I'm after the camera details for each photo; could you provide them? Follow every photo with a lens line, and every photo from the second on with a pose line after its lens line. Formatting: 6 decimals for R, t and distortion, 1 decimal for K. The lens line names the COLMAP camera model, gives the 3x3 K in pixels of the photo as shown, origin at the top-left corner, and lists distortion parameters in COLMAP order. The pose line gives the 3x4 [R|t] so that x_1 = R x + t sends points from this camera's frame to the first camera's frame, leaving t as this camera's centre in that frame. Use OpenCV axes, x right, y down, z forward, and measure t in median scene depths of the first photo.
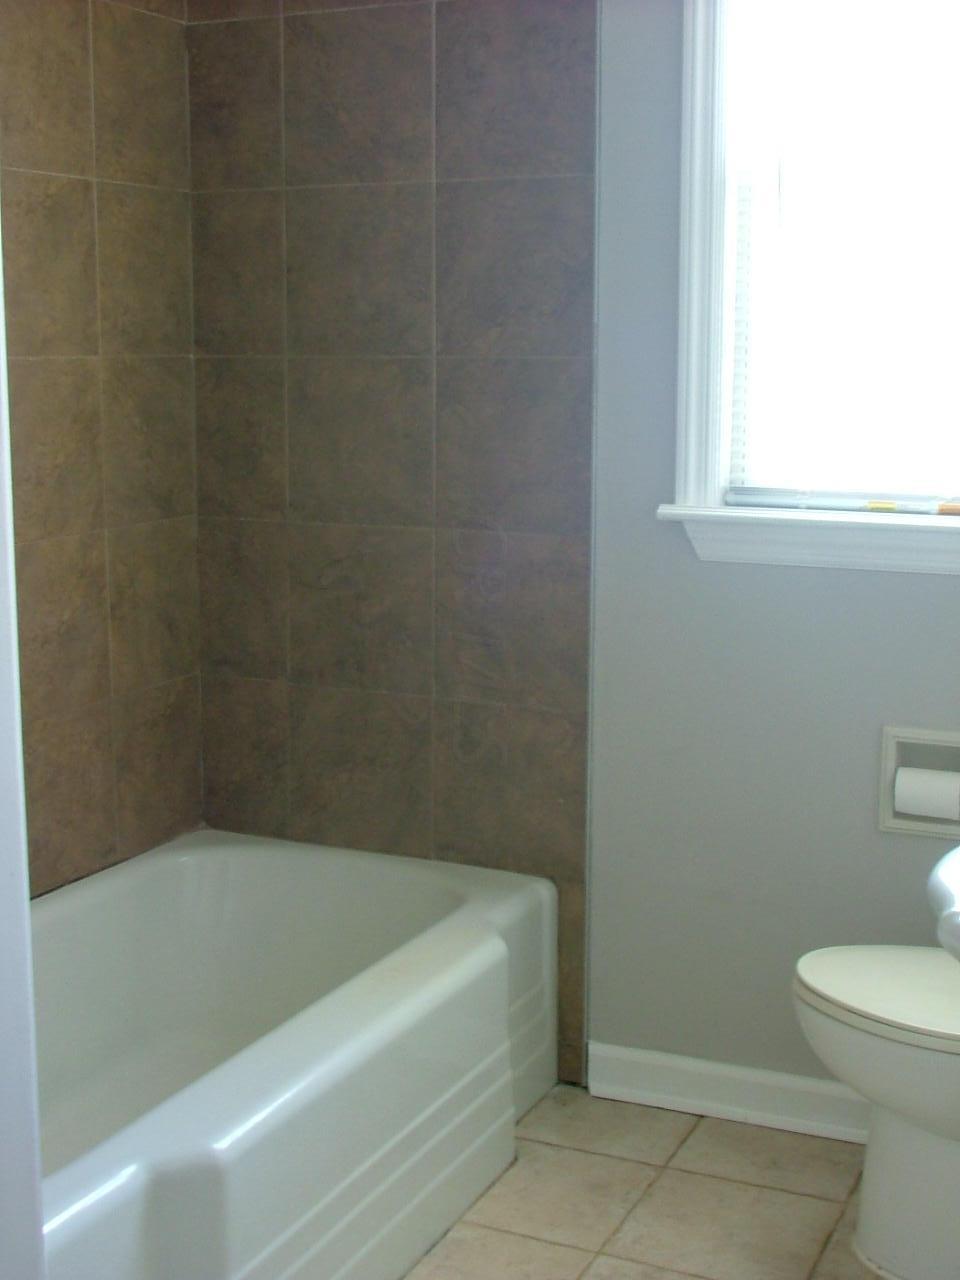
lens RADIAL K [[1820.8, 0, 483.6], [0, 1820.8, 642.8], [0, 0, 1]] dist [-0.029473, 0.000000]
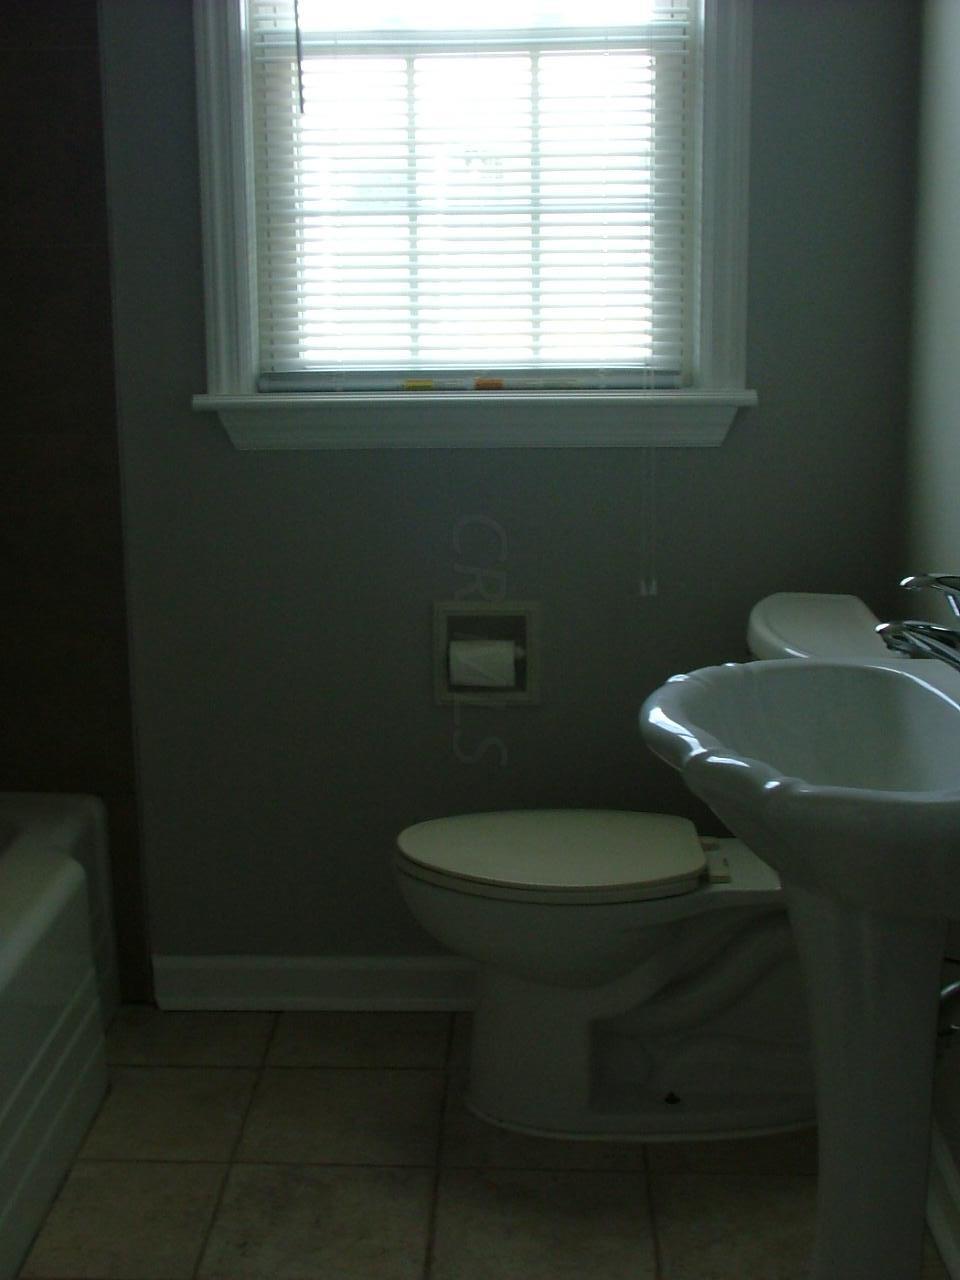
lens RADIAL K [[1820.8, 0, 480.5], [0, 1820.8, 638.8], [0, 0, 1]] dist [-0.029473, 0.000000]
pose [[0.923845, -0.097740, 0.370078, -0.131973], [0.079298, 0.994745, 0.064764, 0.002234], [-0.374464, -0.030486, 0.926740, 0.045399]]
